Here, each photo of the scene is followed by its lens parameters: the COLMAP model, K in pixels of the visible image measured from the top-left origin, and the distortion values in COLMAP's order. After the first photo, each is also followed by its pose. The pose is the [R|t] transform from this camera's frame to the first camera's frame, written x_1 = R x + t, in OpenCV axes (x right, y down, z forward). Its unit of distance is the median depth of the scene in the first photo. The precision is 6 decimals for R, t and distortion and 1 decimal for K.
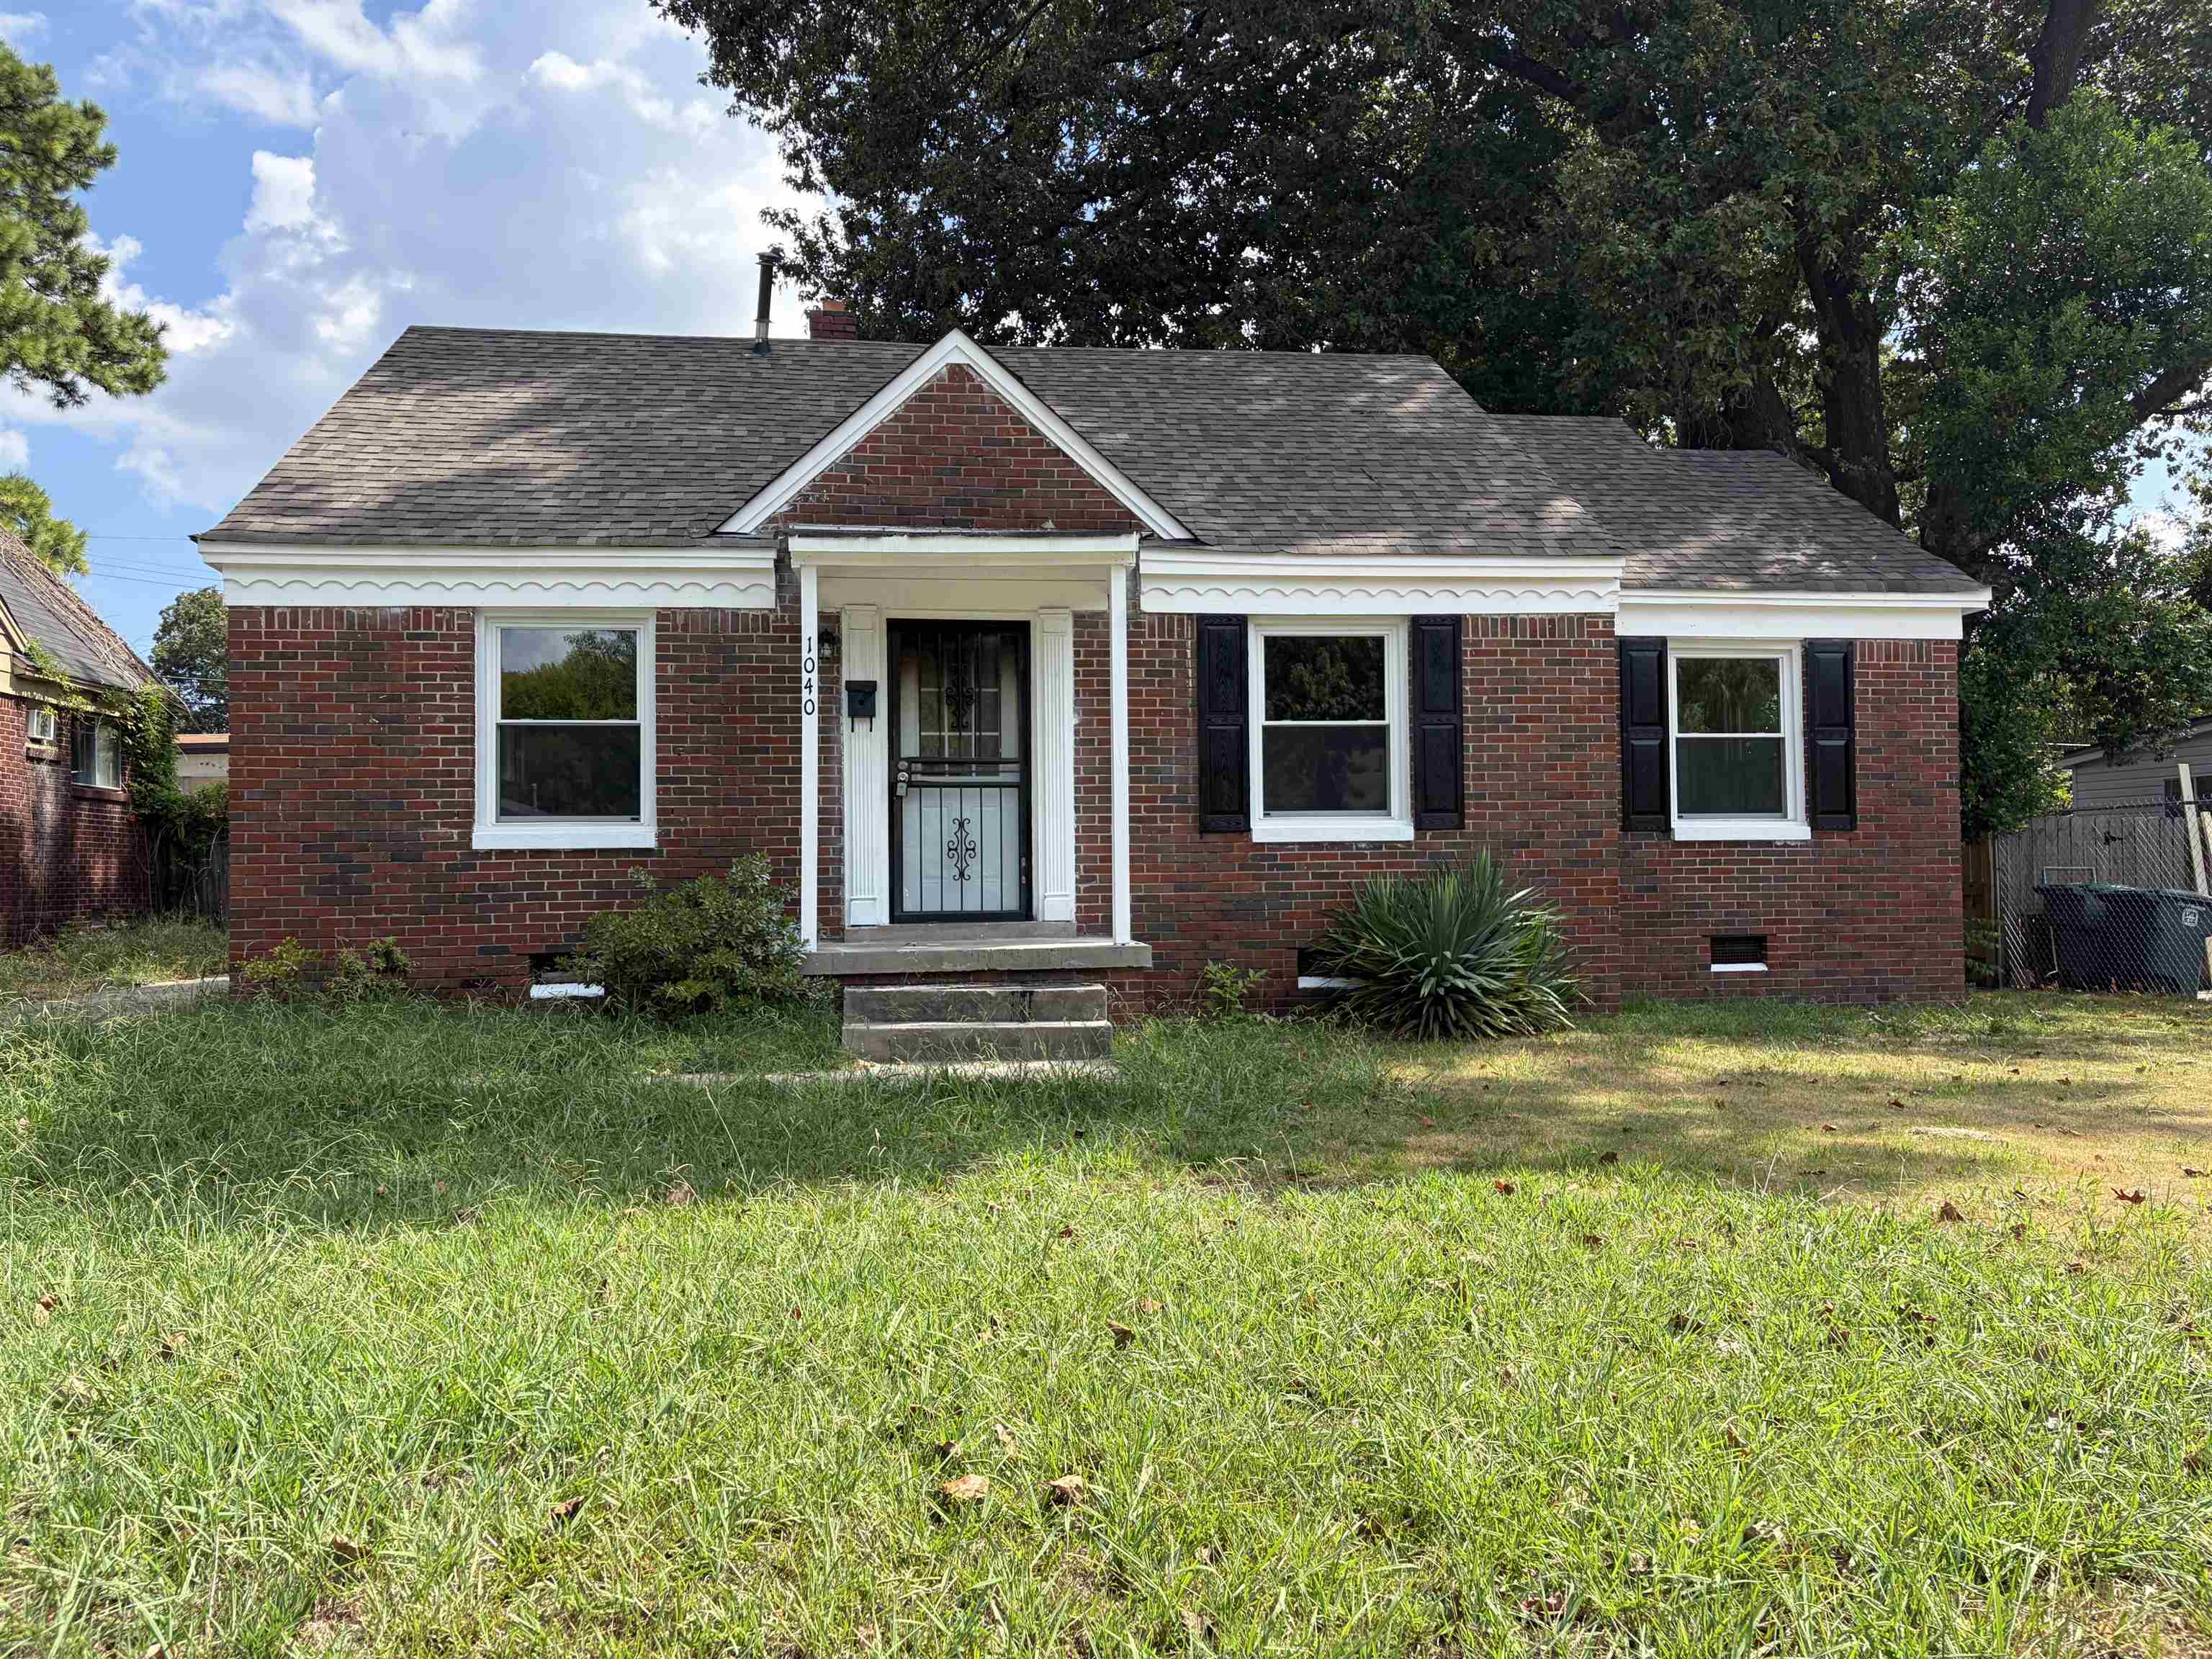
lens RADIAL K [[1654.8, 0, 1107.5], [0, 1654.8, 847.3], [0, 0, 1]] dist [0.037560, -0.017285]
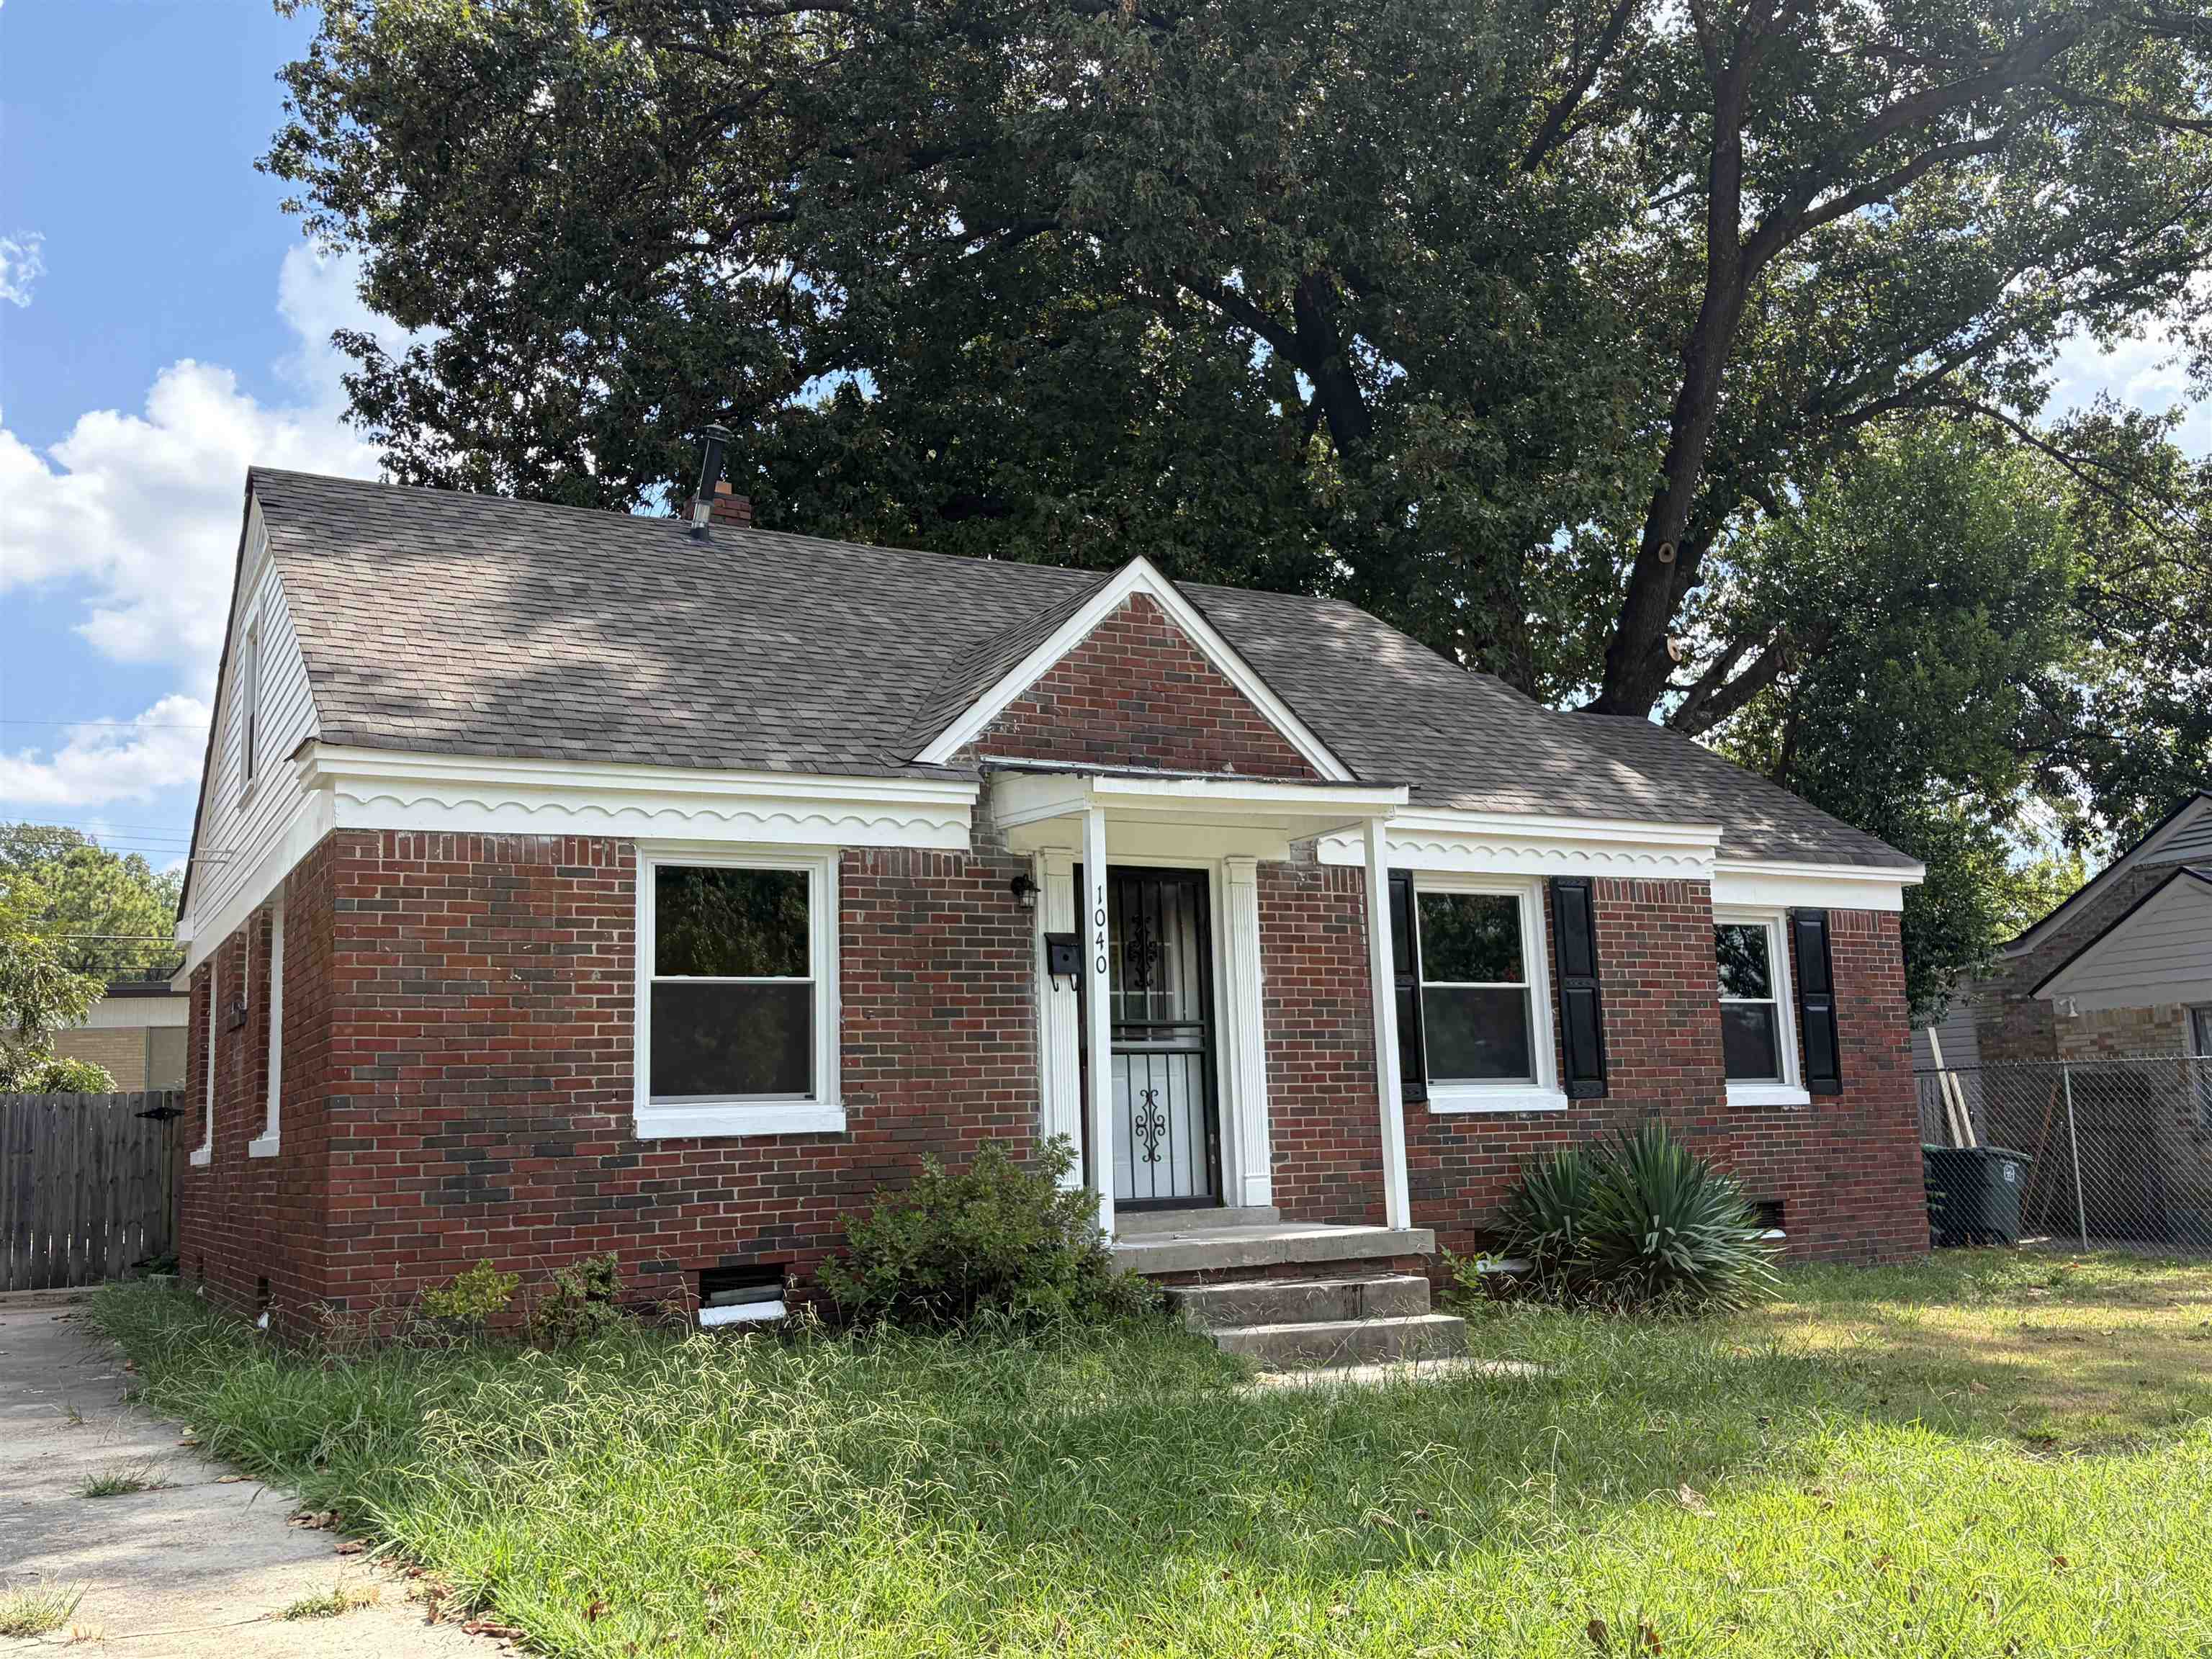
lens RADIAL K [[1977.7, 0, 1102.5], [0, 1977.7, 819.9], [0, 0, 1]] dist [0.096285, -0.014767]
pose [[0.929280, 0.037994, 0.367417, -0.509086], [0.017262, 0.989142, -0.145945, -0.006400], [-0.368973, 0.141966, 0.918534, 0.015818]]
